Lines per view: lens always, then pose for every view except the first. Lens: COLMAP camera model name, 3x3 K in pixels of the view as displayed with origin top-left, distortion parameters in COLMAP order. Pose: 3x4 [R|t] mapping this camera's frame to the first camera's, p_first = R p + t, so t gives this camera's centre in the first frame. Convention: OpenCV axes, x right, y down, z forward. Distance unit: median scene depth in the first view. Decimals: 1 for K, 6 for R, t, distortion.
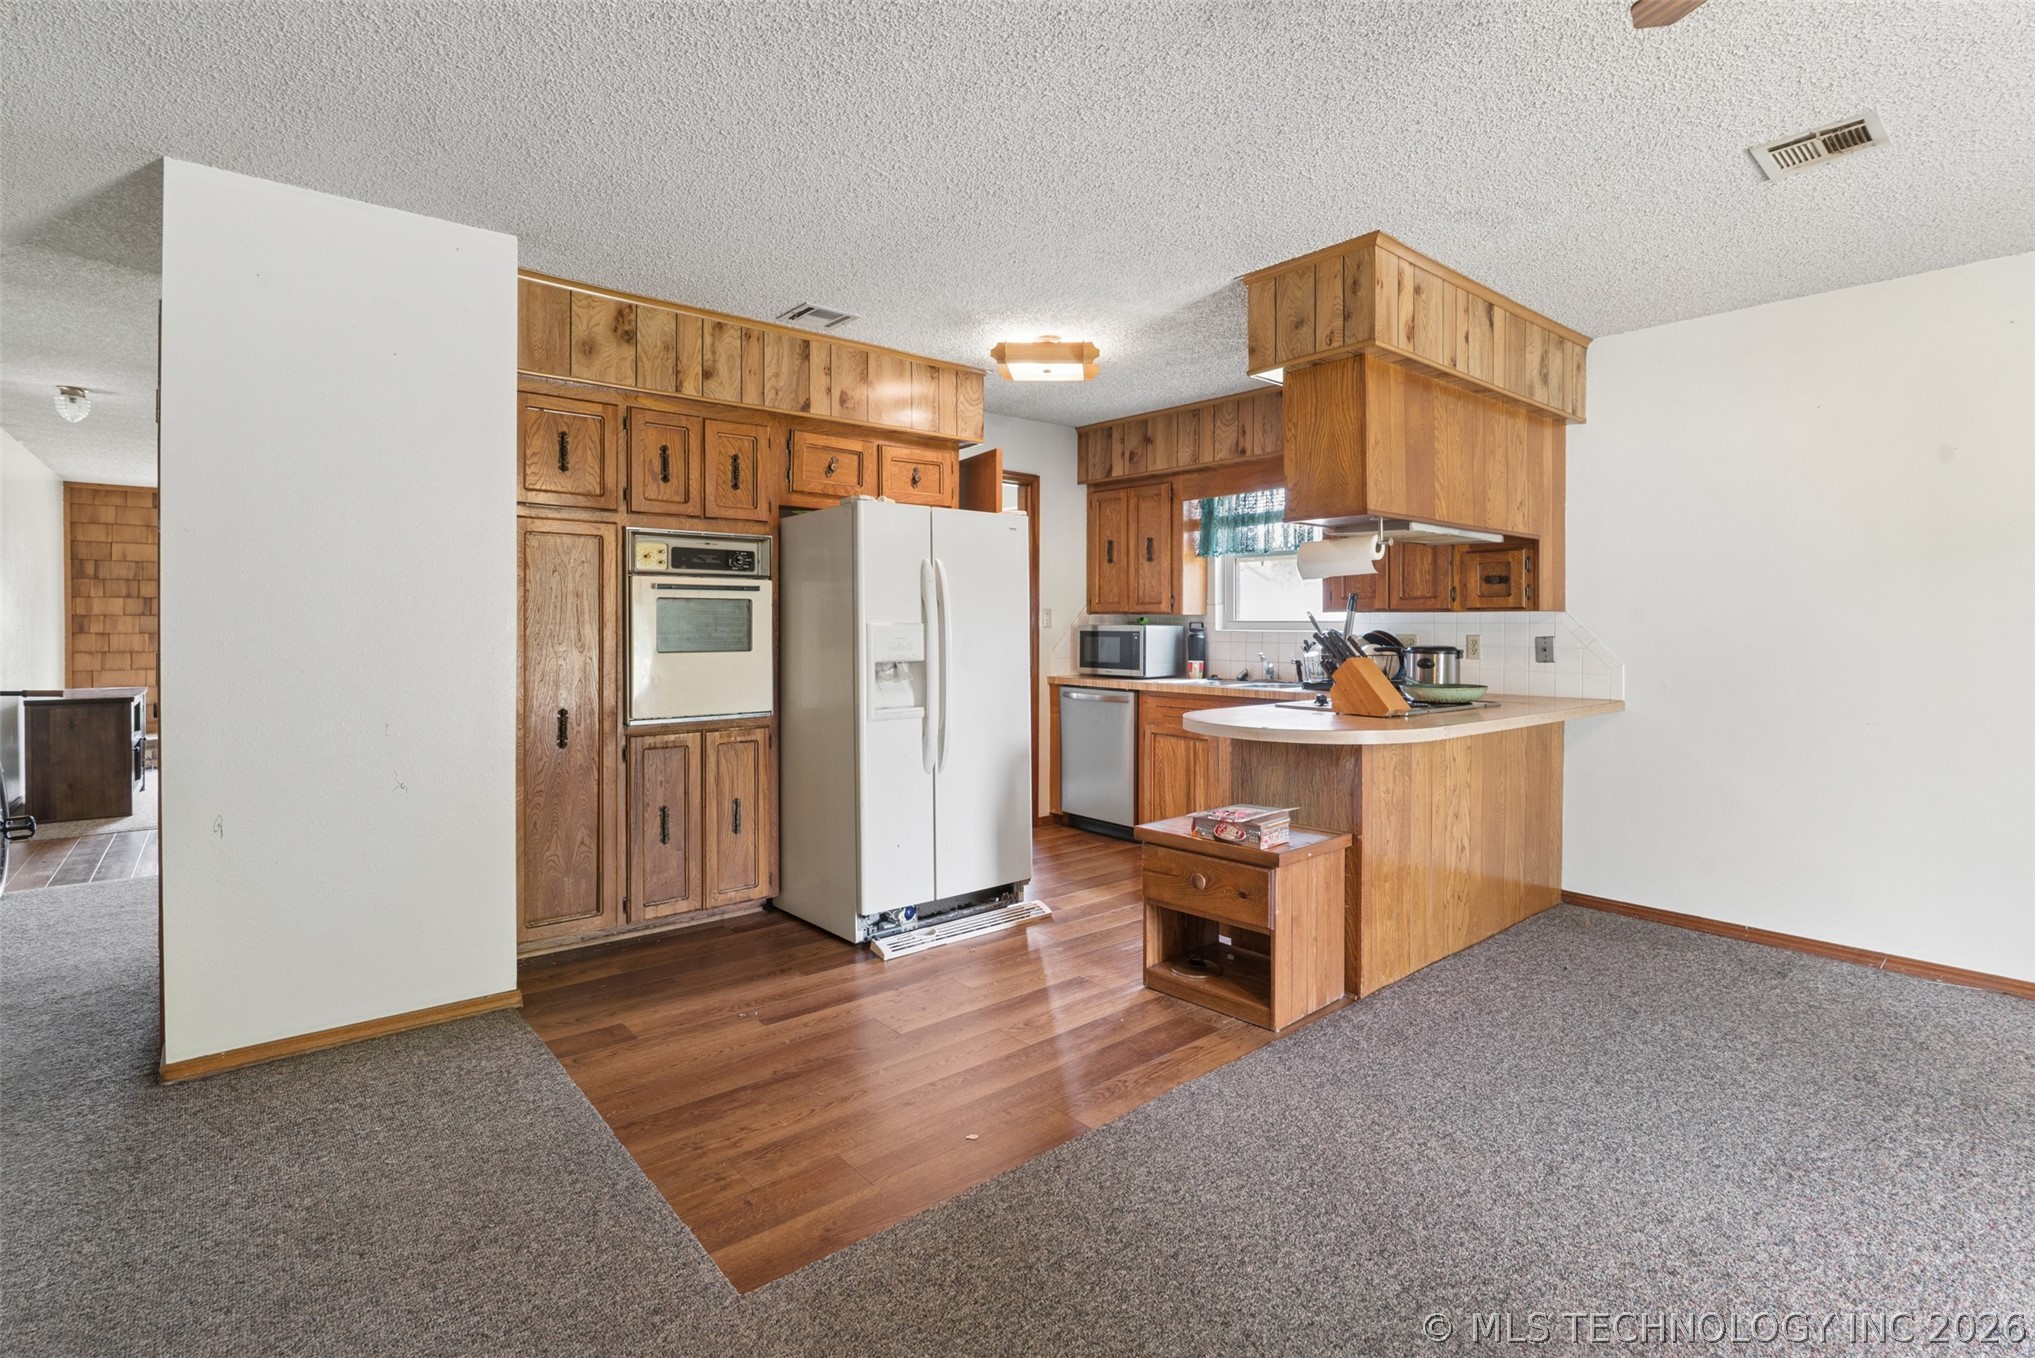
lens RADIAL K [[949.7, 0, 1009.4], [0, 949.7, 633.1], [0, 0, 1]] dist [-0.019331, 0.000418]
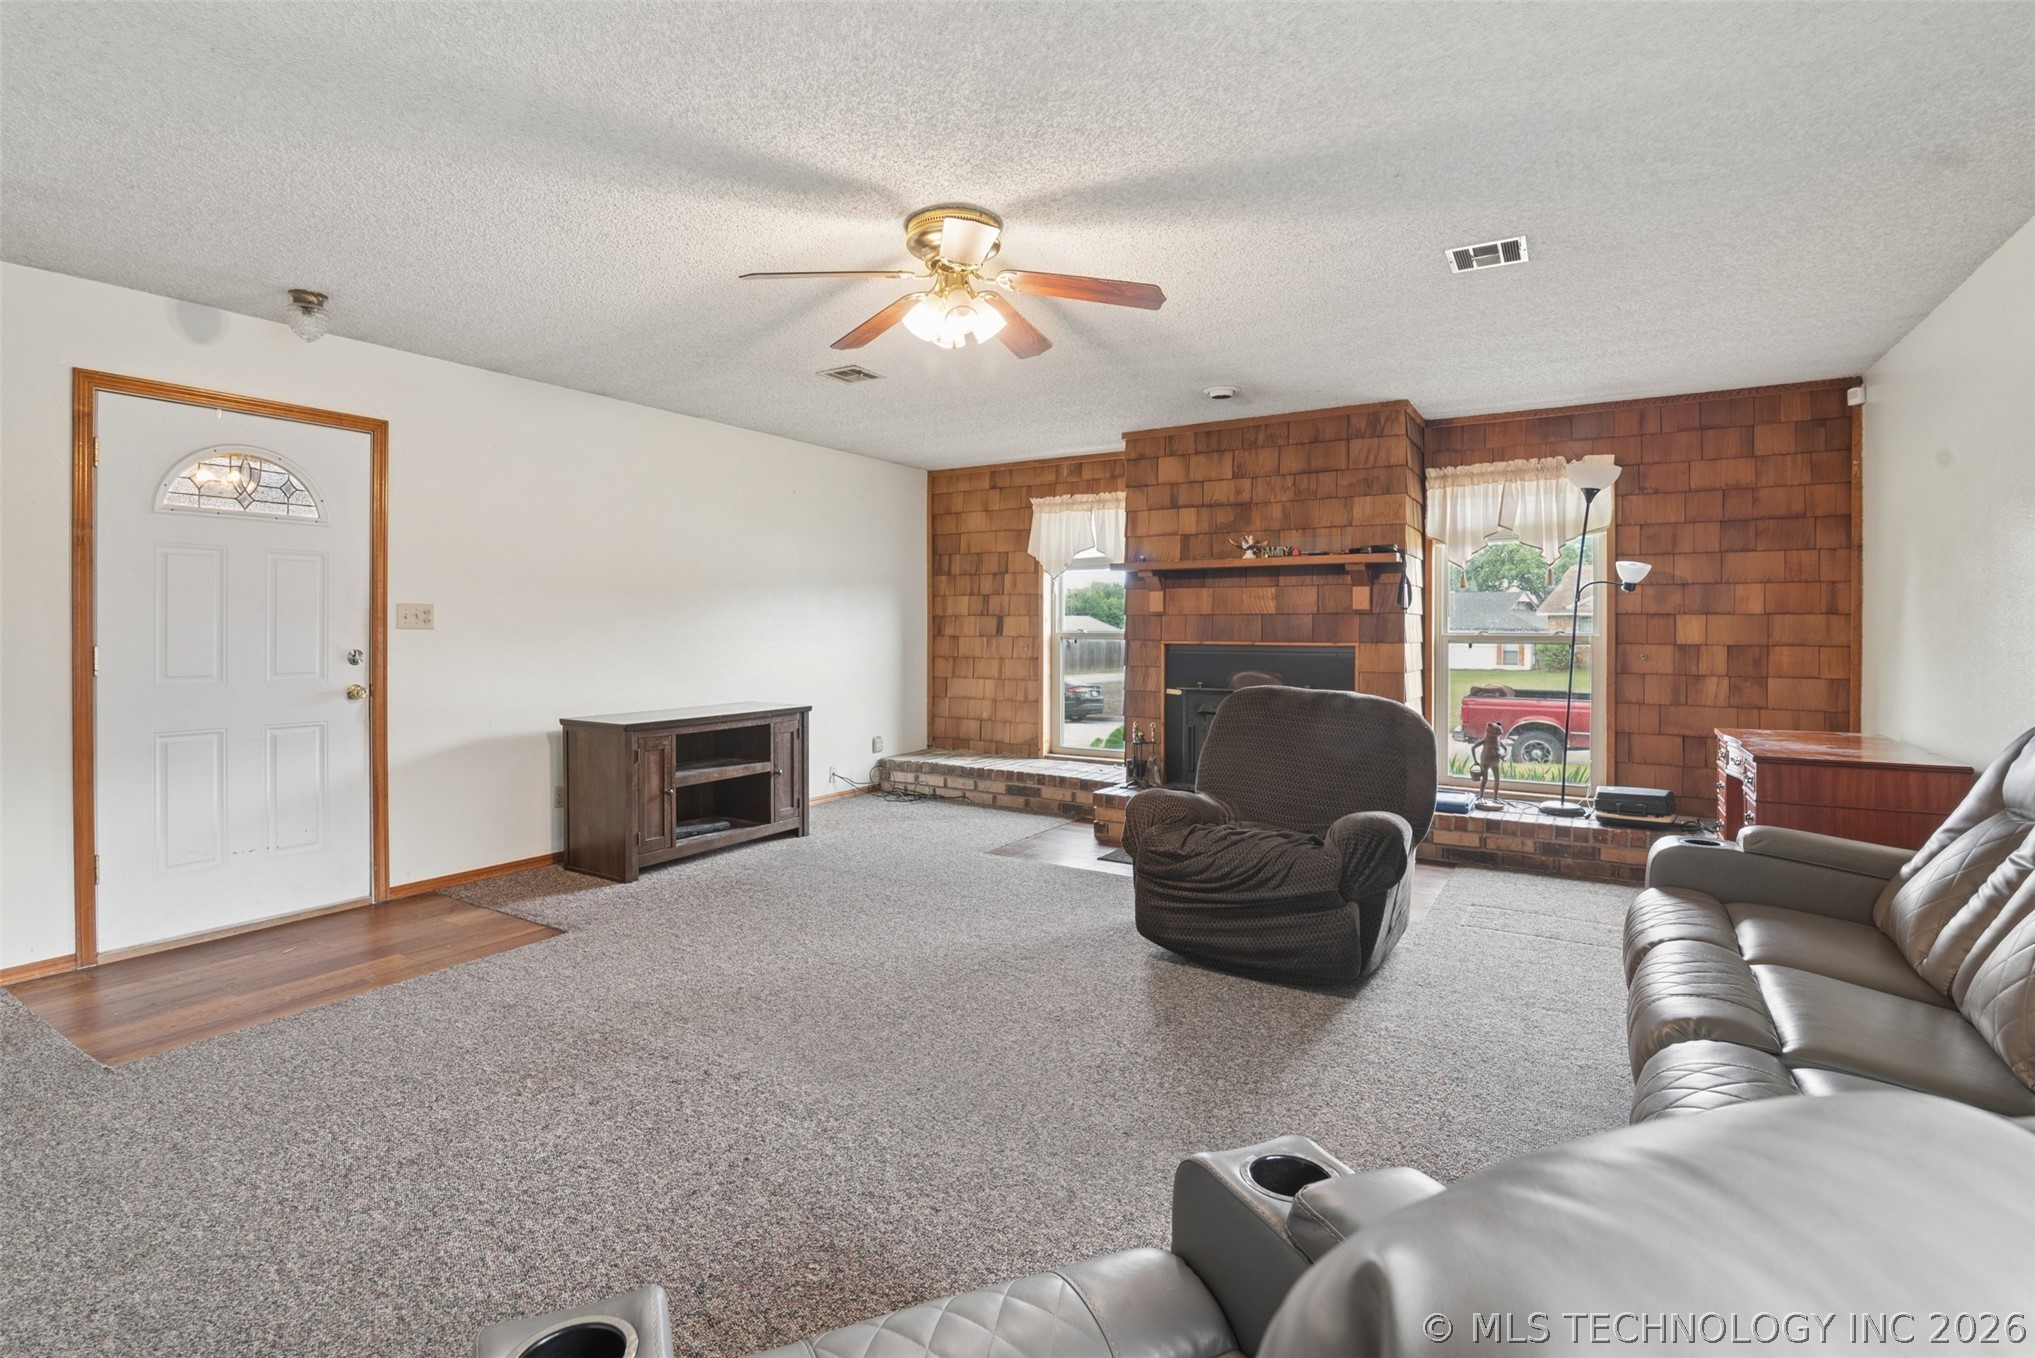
lens RADIAL K [[949.7, 0, 1009.4], [0, 949.7, 633.1], [0, 0, 1]] dist [-0.019331, 0.000418]
pose [[0.320328, 0.005794, -0.947289, -0.205912], [-0.005867, 0.999974, 0.004132, -0.014969], [0.947288, 0.004234, 0.320354, 1.680767]]
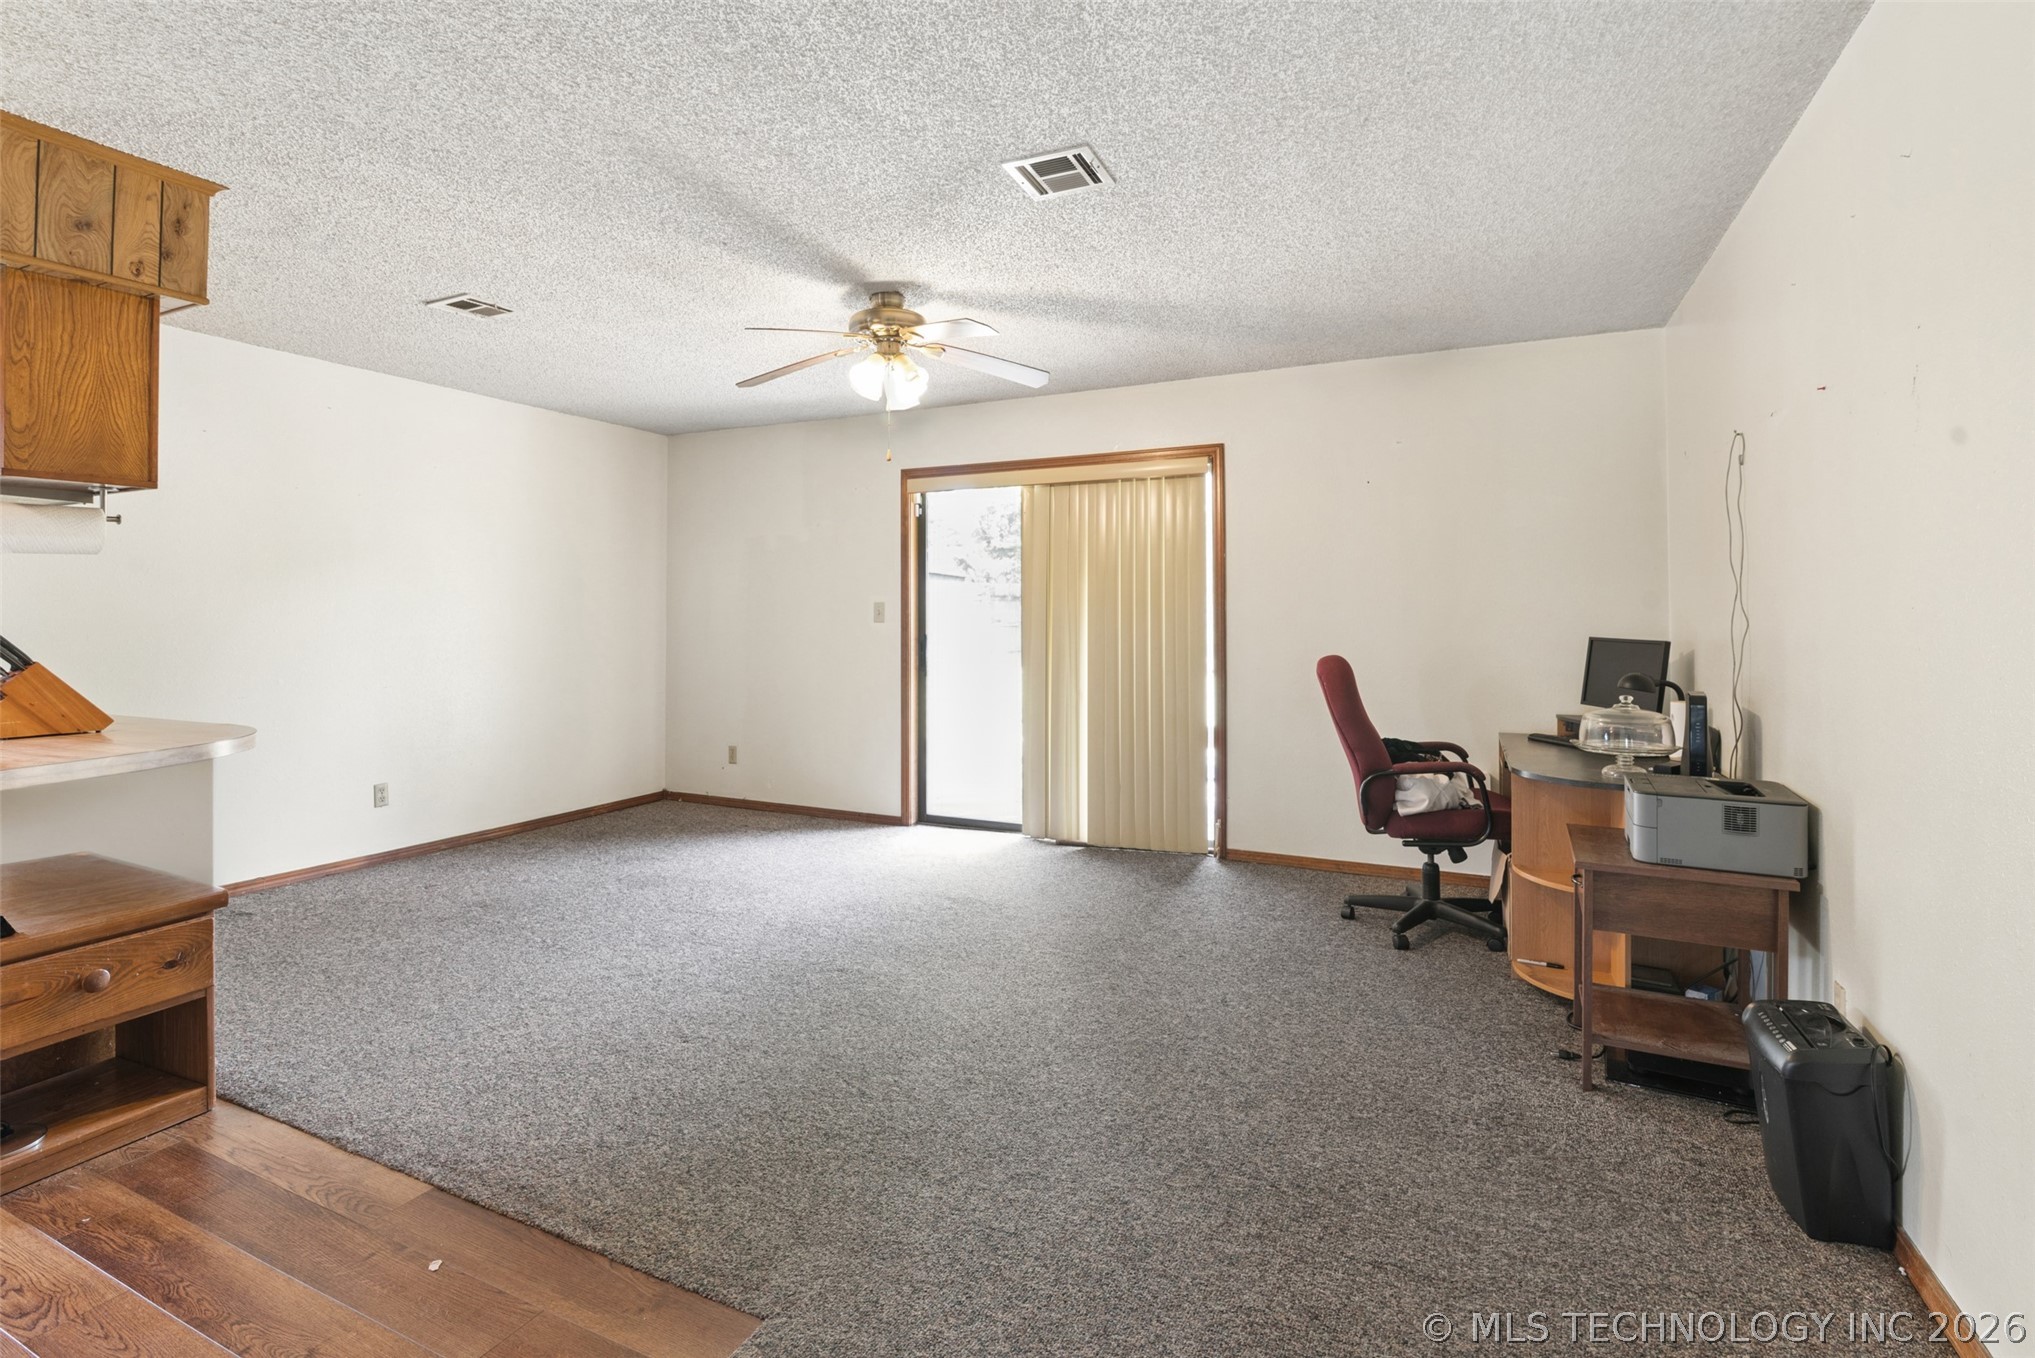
lens RADIAL K [[954.9, 0, 1014.5], [0, 954.9, 613.1], [0, 0, 1]] dist [-0.017405, 0.000135]
pose [[-0.417738, 0.005121, 0.908553, -0.579689], [0.008037, 0.999966, -0.001941, -0.005433], [-0.908532, 0.006491, -0.417765, 0.532635]]
